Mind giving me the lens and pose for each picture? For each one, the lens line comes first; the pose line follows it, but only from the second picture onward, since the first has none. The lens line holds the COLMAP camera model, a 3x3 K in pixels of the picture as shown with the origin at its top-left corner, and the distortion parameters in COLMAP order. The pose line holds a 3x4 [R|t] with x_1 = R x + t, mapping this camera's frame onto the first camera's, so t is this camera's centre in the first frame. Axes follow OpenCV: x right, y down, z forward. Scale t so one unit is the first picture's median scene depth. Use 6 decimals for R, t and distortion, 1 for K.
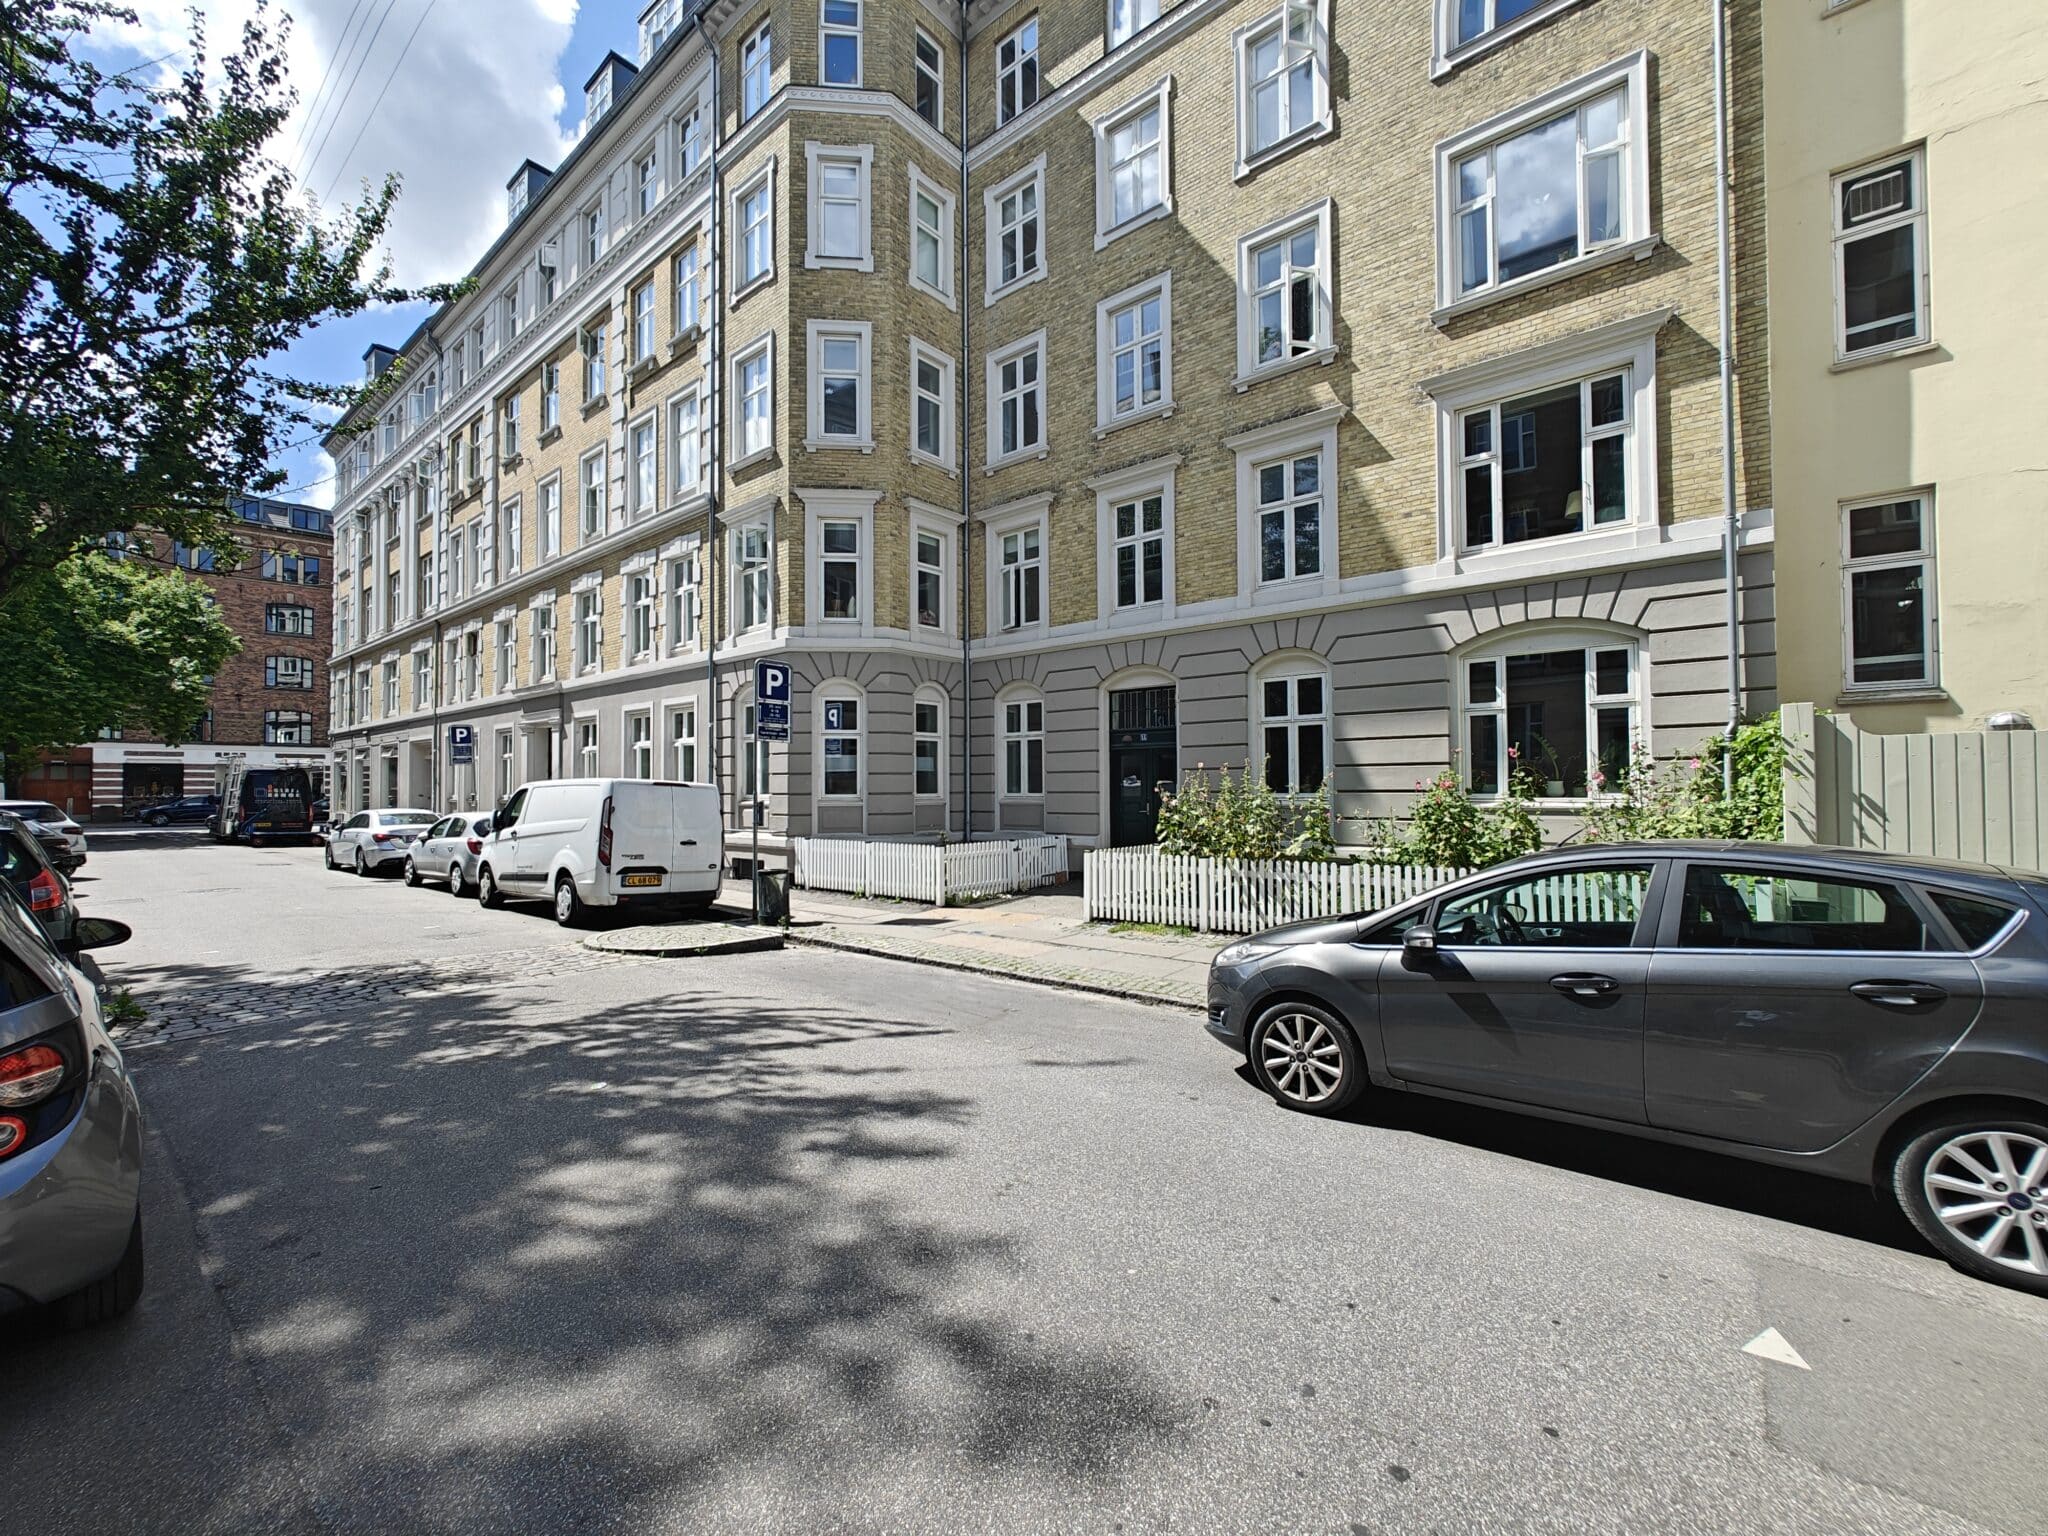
lens RADIAL K [[843.3, 0, 1023.6], [0, 843.3, 770.1], [0, 0, 1]] dist [-0.000478, 0.000131]
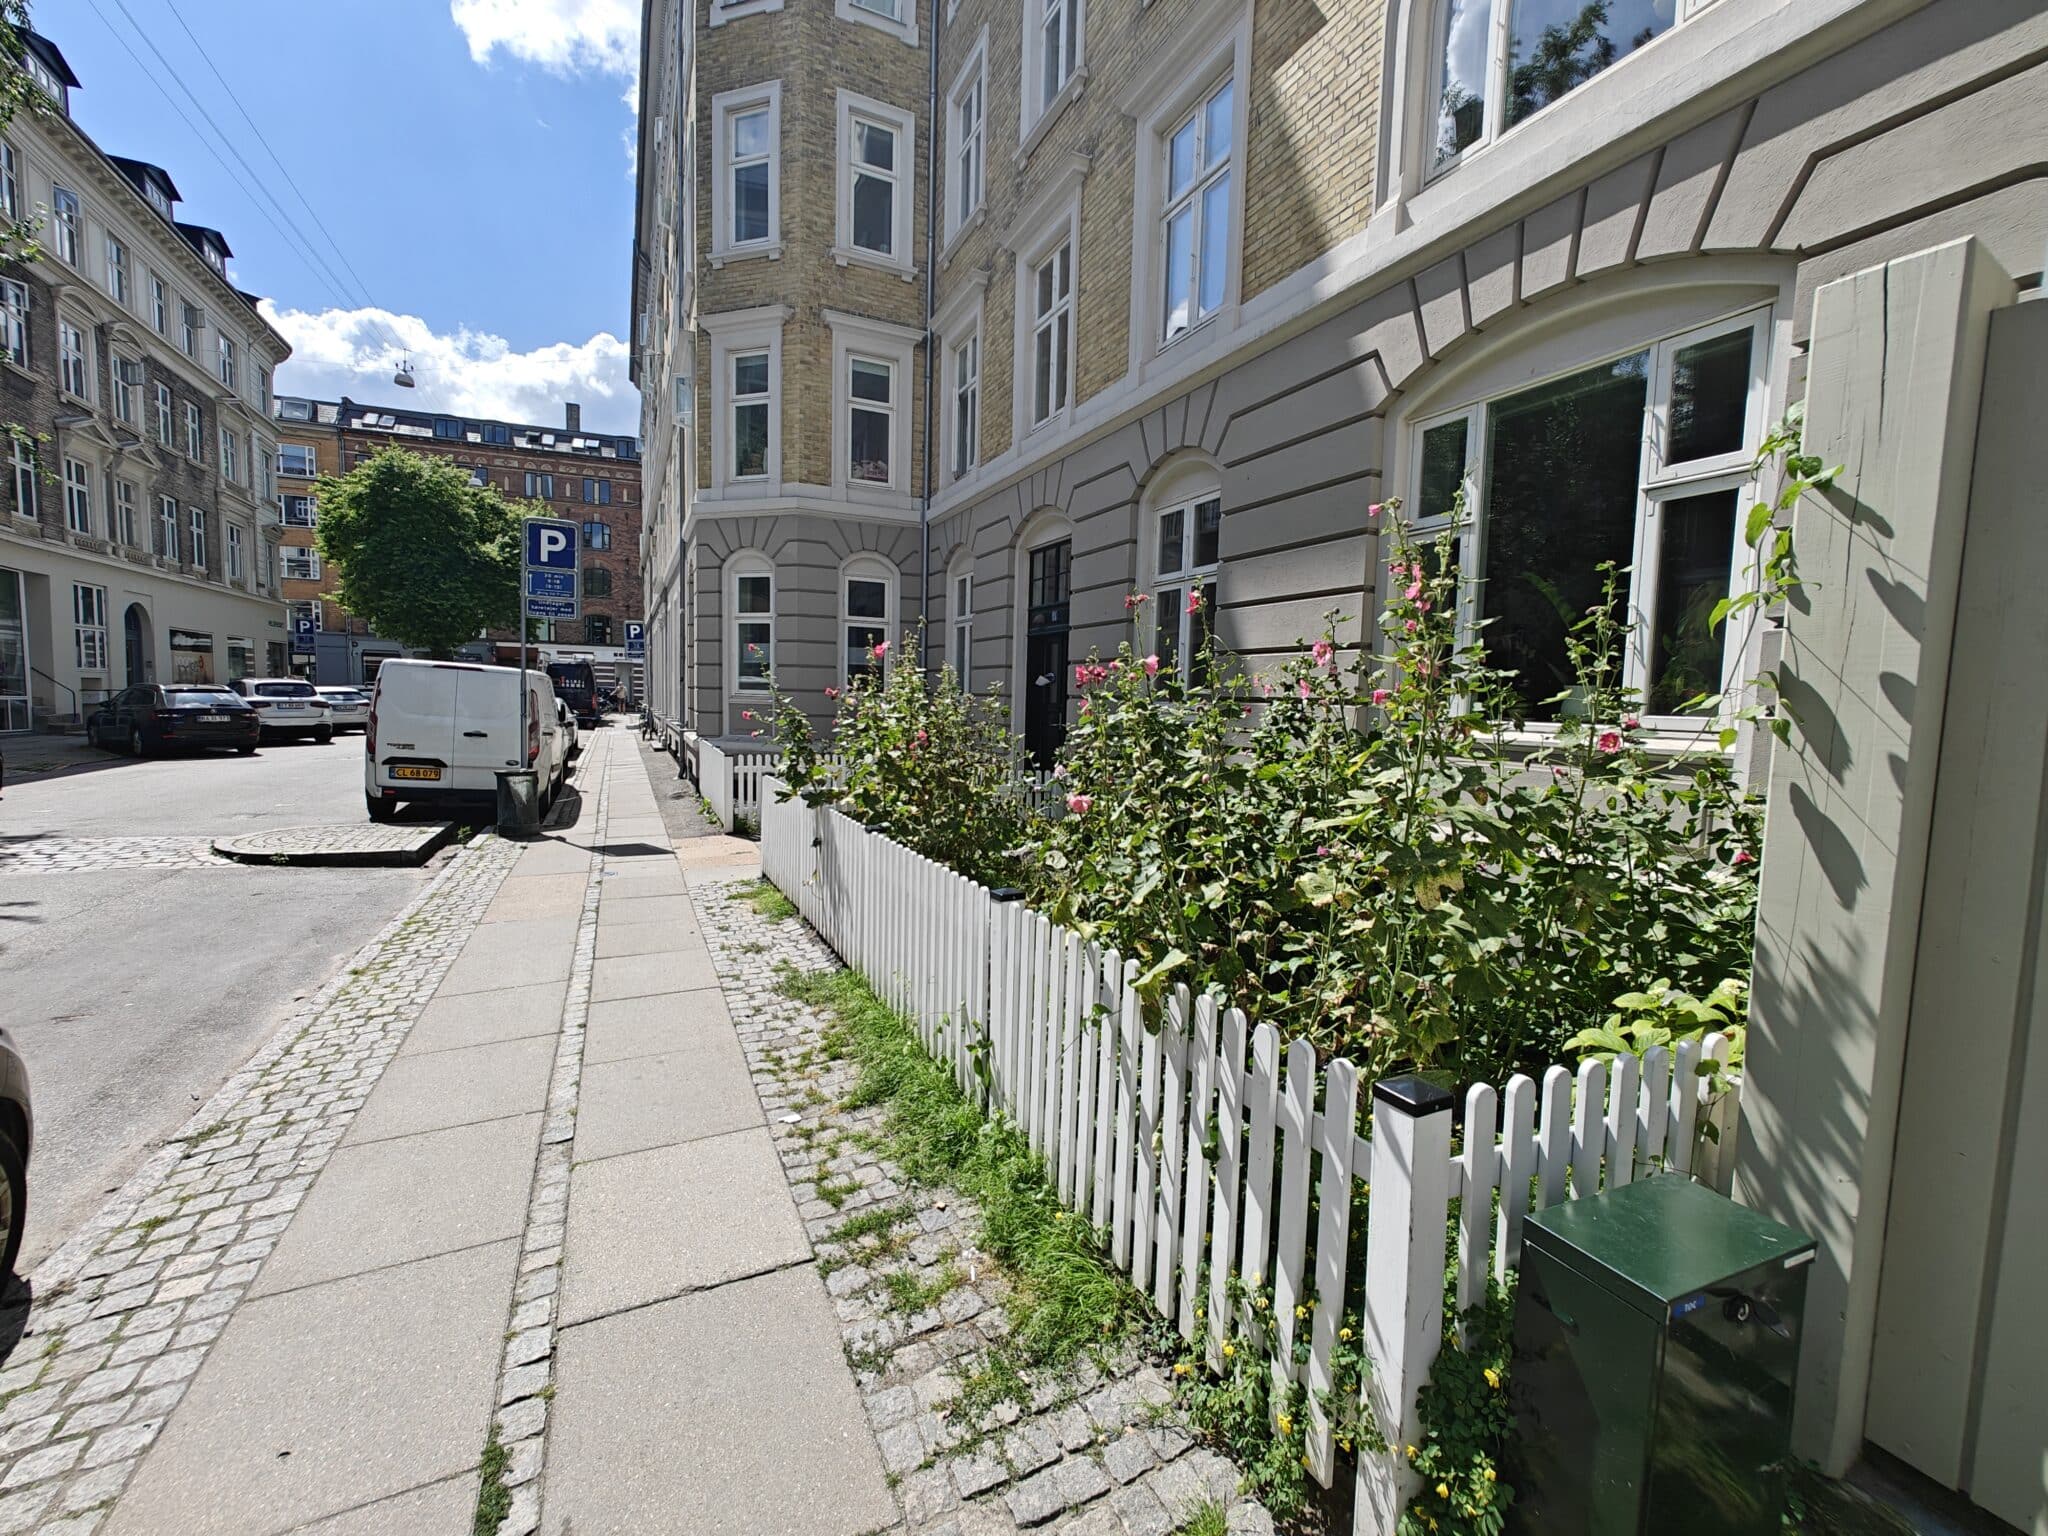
lens RADIAL K [[843.3, 0, 1027.4], [0, 843.3, 765.7], [0, 0, 1]] dist [-0.000478, 0.000131]
pose [[0.911783, 0.062883, -0.405829, 0.452022], [-0.022890, 0.994453, 0.102662, 0.013554], [0.410033, -0.084316, 0.908165, 0.398368]]
